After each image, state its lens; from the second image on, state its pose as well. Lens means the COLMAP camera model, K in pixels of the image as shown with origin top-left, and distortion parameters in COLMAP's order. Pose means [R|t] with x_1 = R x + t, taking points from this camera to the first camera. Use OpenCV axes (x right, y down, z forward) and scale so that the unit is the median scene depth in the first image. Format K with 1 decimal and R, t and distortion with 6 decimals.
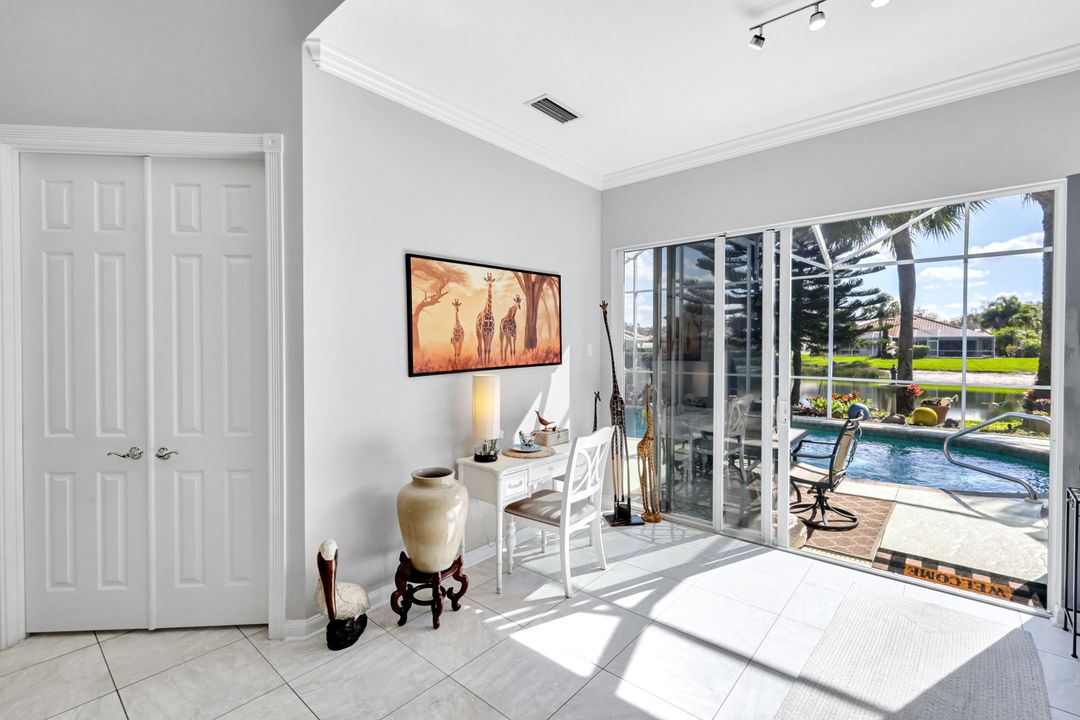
lens RADIAL K [[479.6, 0, 540.0], [0, 479.6, 352.0], [0, 0, 1]] dist [-0.003402, -0.000214]
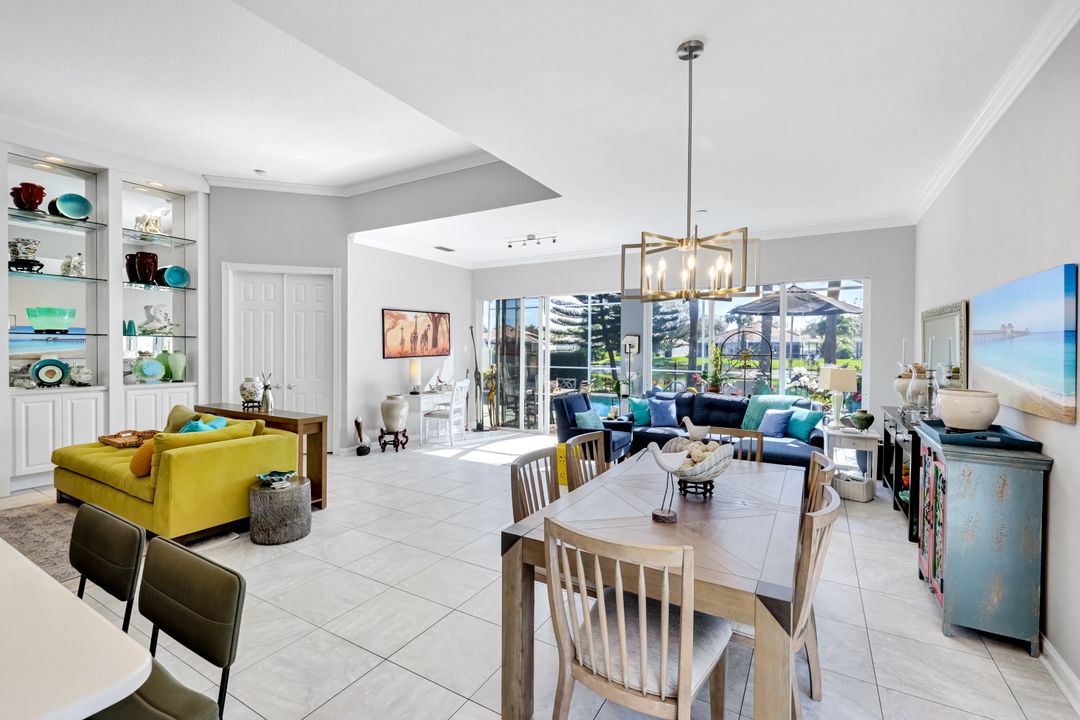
lens RADIAL K [[473.7, 0, 538.4], [0, 473.7, 355.3], [0, 0, 1]] dist [0.000043, 0.000763]
pose [[0.983487, 0.002985, 0.180956, 0.059137], [-0.003531, 0.999990, 0.002698, 0.021160], [-0.180946, -0.003292, 0.983488, -1.310560]]
